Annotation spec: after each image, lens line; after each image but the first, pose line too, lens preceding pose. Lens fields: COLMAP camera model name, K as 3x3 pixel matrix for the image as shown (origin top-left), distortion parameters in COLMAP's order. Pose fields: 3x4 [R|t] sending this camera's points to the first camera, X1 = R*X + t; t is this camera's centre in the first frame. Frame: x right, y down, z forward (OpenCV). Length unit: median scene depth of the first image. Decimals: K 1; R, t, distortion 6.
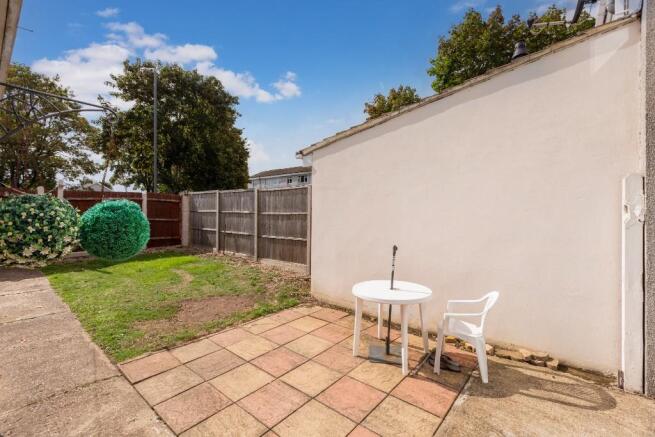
lens RADIAL K [[289.6, 0, 324.2], [0, 289.6, 215.5], [0, 0, 1]] dist [0.002089, -0.000008]
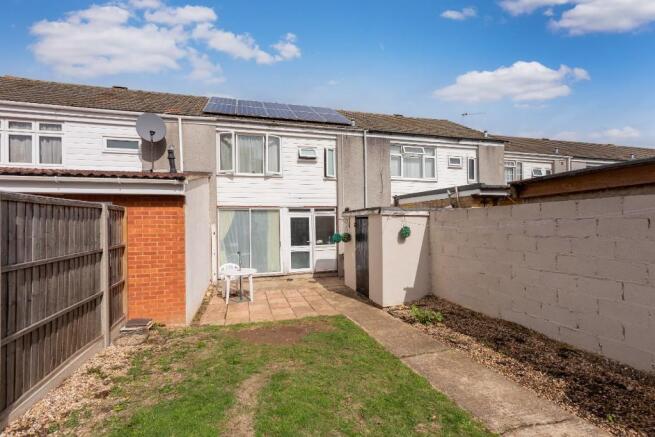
lens RADIAL K [[289.6, 0, 324.2], [0, 289.6, 215.5], [0, 0, 1]] dist [0.002089, -0.000008]
pose [[-0.819921, 0.016197, 0.572248, -0.562162], [0.007760, 0.999822, -0.017181, -0.046860], [-0.572425, -0.009646, -0.819901, 0.867698]]
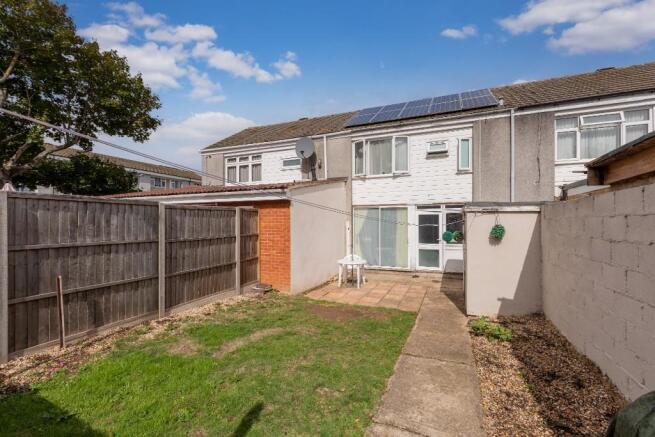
lens RADIAL K [[289.6, 0, 324.2], [0, 289.6, 215.5], [0, 0, 1]] dist [0.002089, -0.000008]
pose [[-0.274512, 0.013839, 0.961484, -0.785526], [0.005969, 0.999902, -0.012687, -0.044557], [-0.961565, 0.002256, -0.274567, 0.686652]]
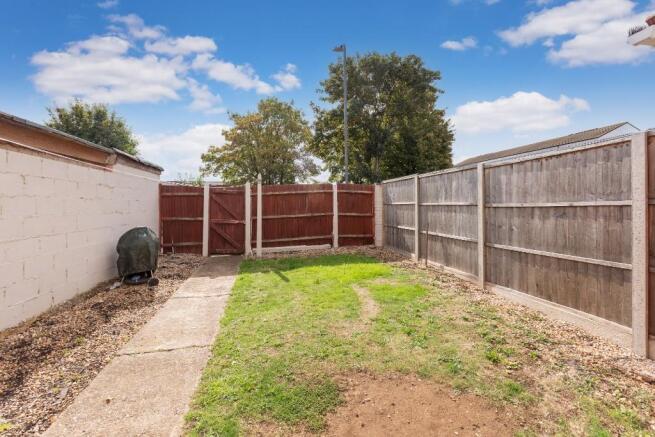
lens RADIAL K [[285.5, 0, 320.7], [0, 285.5, 205.3], [0, 0, 1]] dist [0.002488, 0.000179]
pose [[0.775744, -0.015817, -0.630849, -0.100598], [0.009038, 0.999862, -0.013955, -0.001724], [0.630983, 0.005124, 0.775780, 0.285580]]
